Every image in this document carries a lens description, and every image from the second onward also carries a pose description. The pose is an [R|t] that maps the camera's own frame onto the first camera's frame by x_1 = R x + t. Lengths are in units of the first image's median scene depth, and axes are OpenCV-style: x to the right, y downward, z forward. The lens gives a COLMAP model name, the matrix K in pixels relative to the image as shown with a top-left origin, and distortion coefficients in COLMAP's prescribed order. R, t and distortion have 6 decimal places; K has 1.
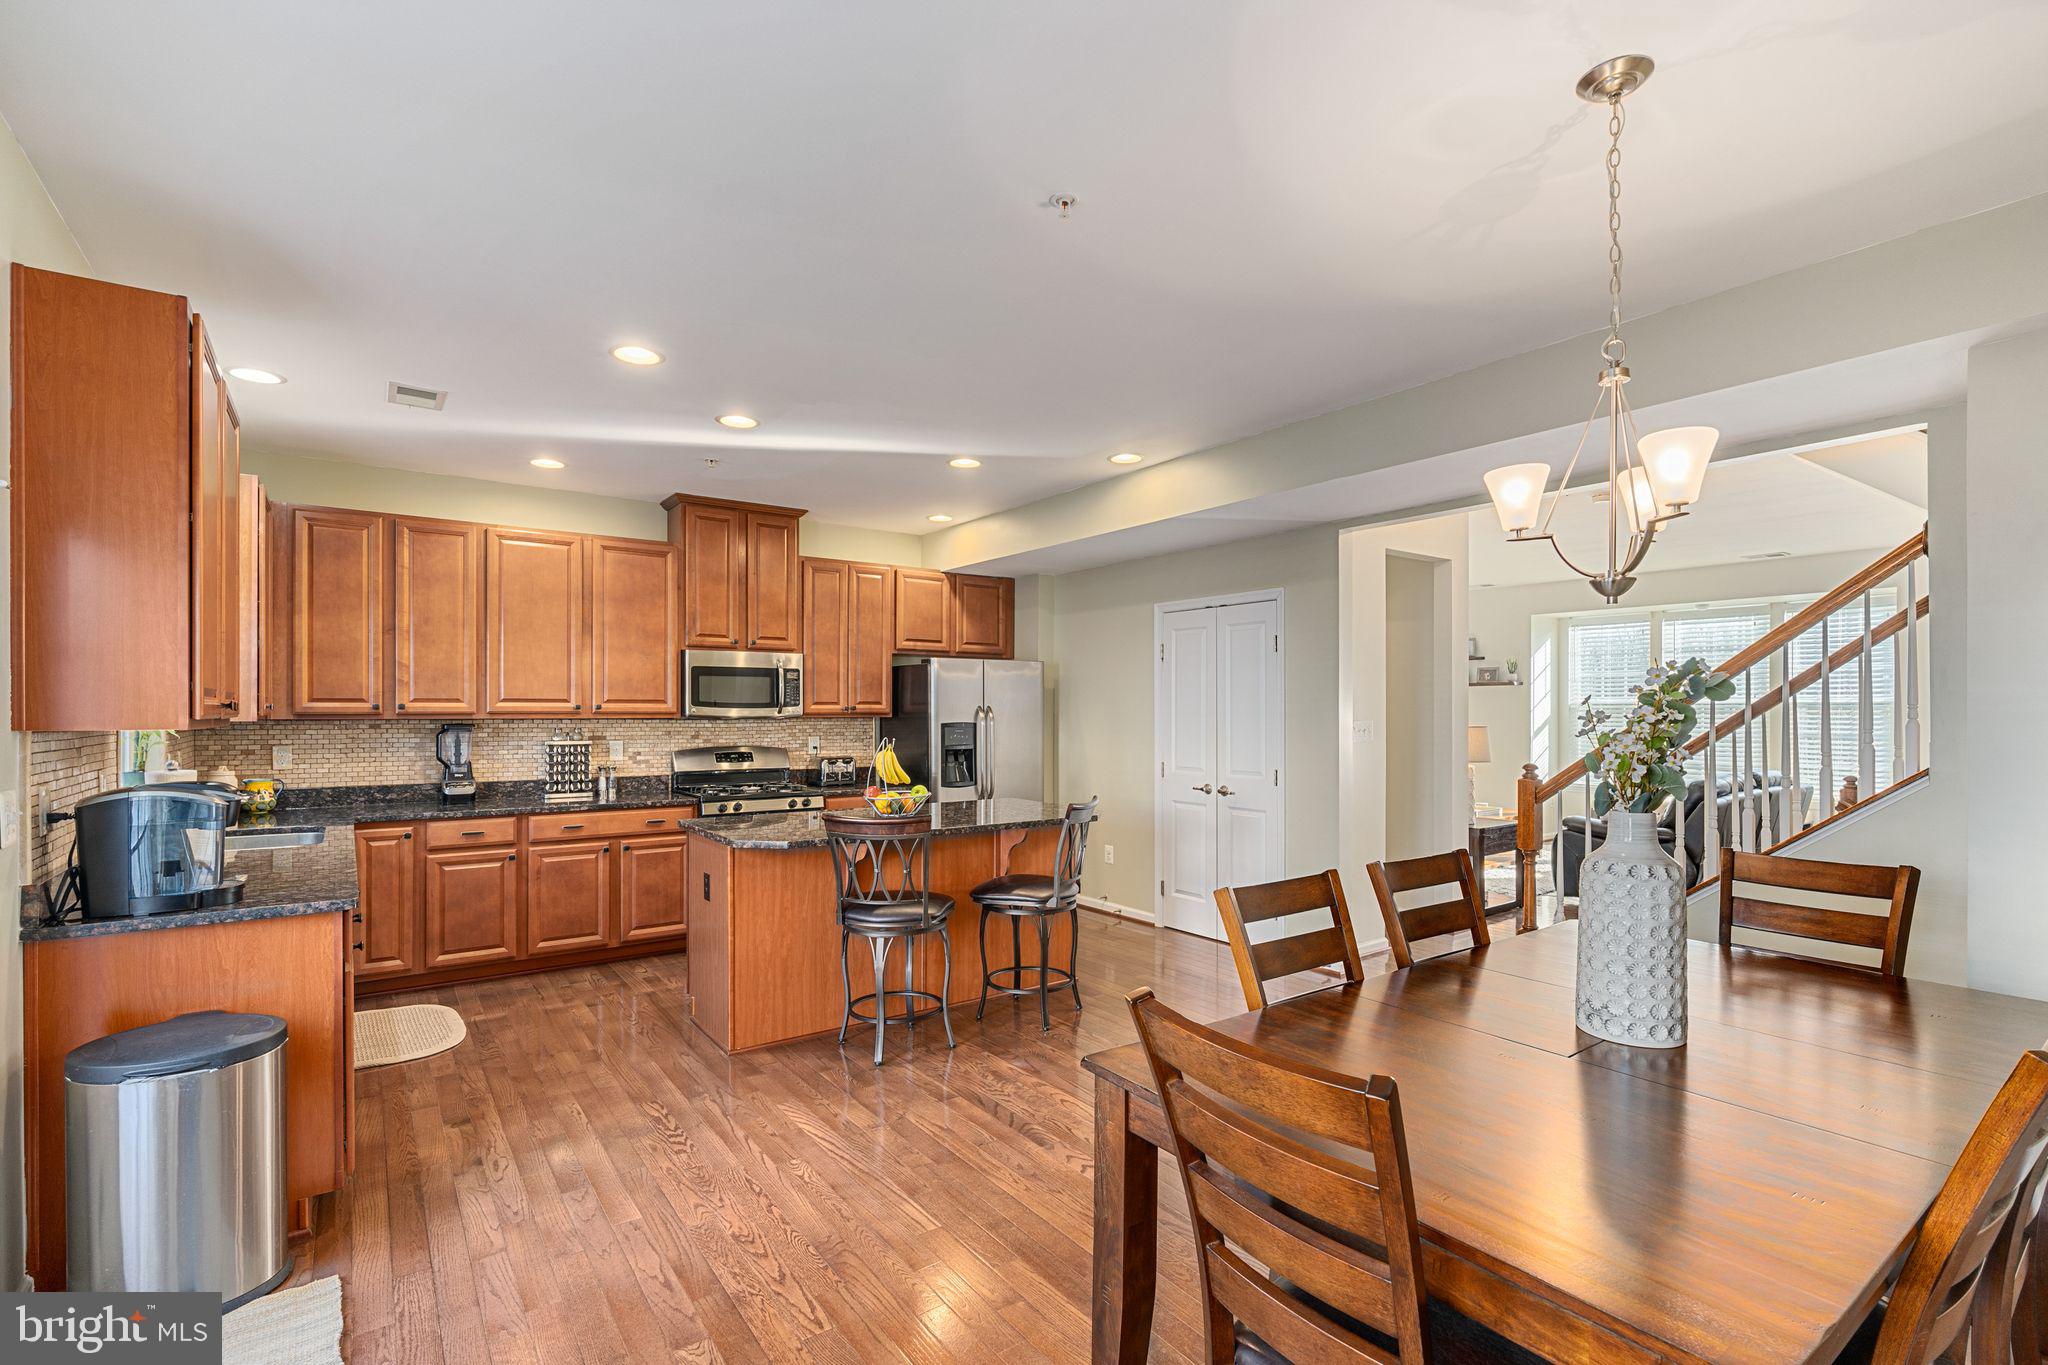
lens RADIAL K [[932.3, 0, 1022.7], [0, 932.3, 711.9], [0, 0, 1]] dist [-0.007674, 0.000332]
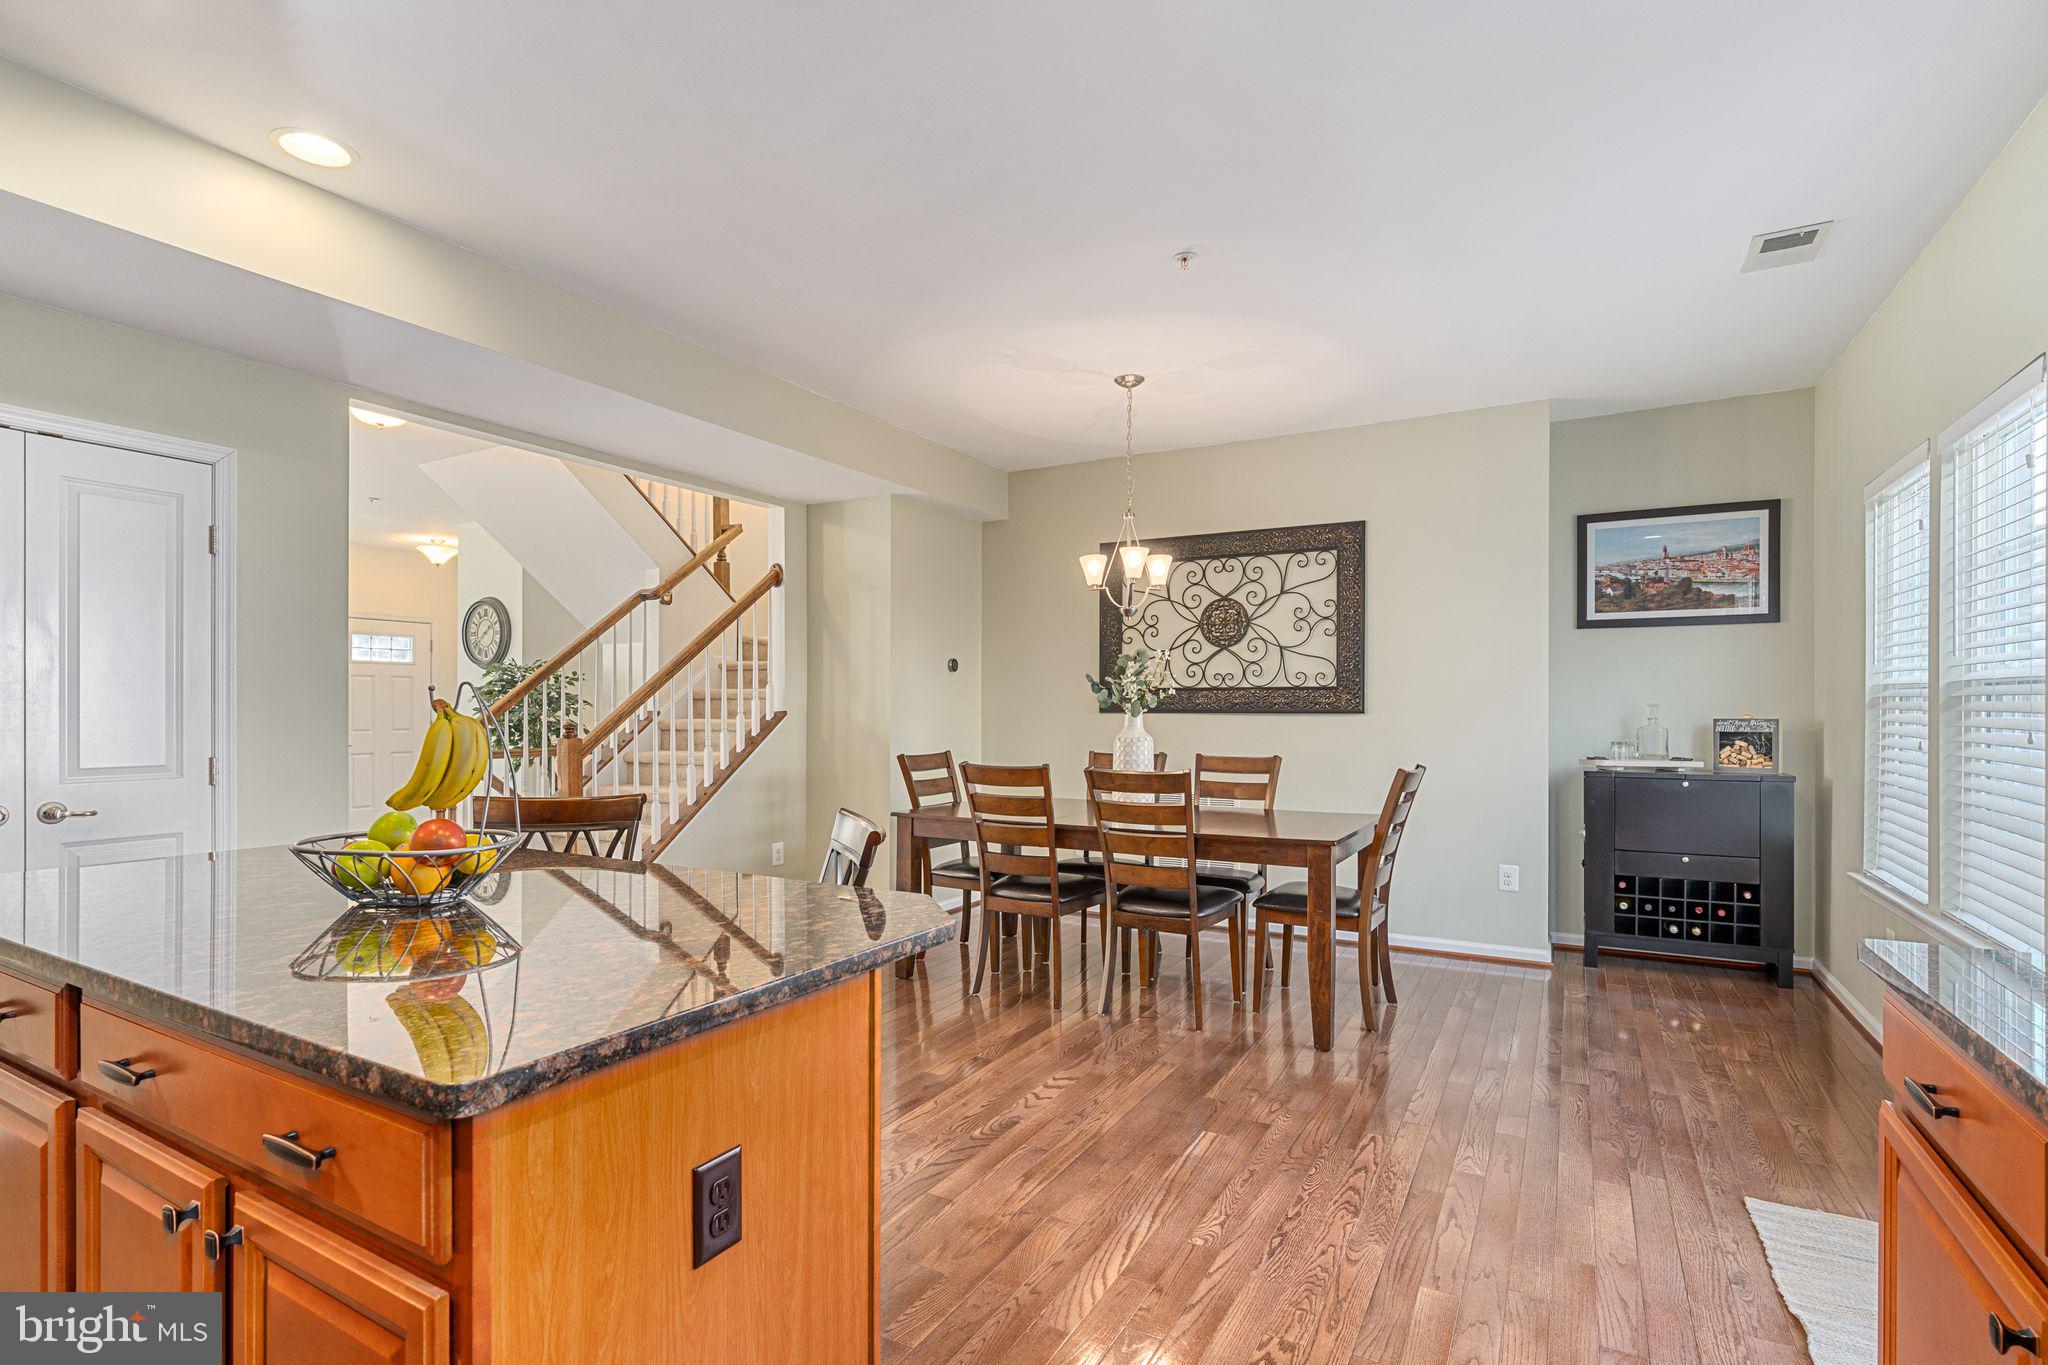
lens RADIAL K [[981.3, 0, 1019.2], [0, 981.3, 707.4], [0, 0, 1]] dist [-0.000638, -0.000341]
pose [[-0.419321, -0.000142, 0.907838, -0.506036], [0.001865, 0.999998, 0.001018, 0.032068], [-0.907836, 0.002120, -0.419320, 0.824506]]
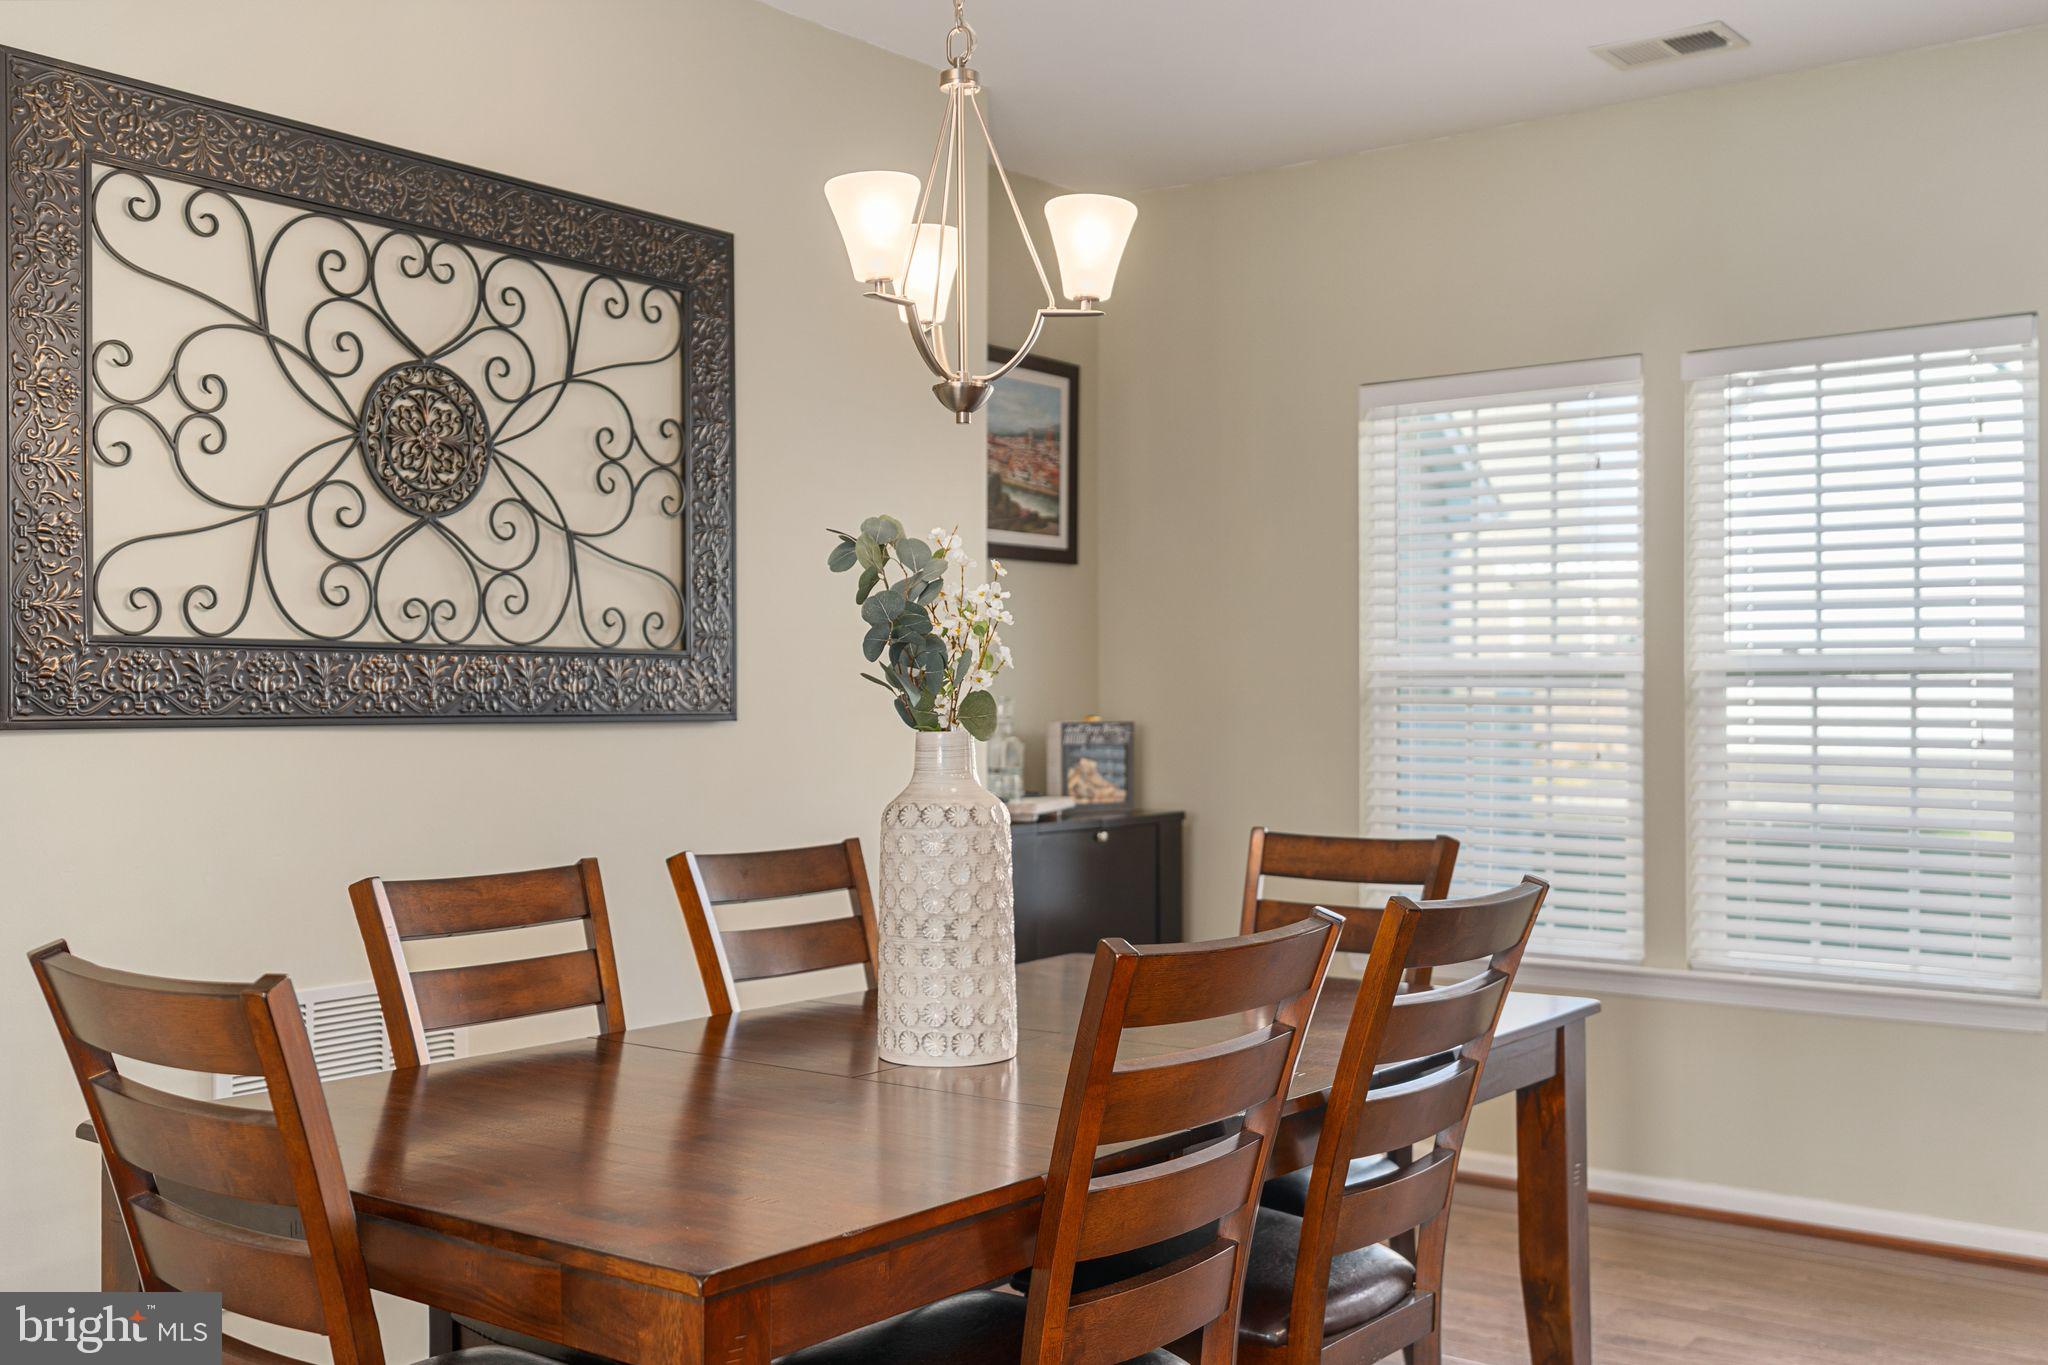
lens RADIAL K [[2021.0, 0, 1024.0], [0, 2021.0, 682.5], [0, 0, 1]] dist [0.015750, -0.001706]
pose [[-0.958247, -0.000652, -0.285940, 0.378060], [0.001180, 0.999980, -0.006236, 0.029627], [0.285938, -0.006313, -0.958227, 0.901029]]
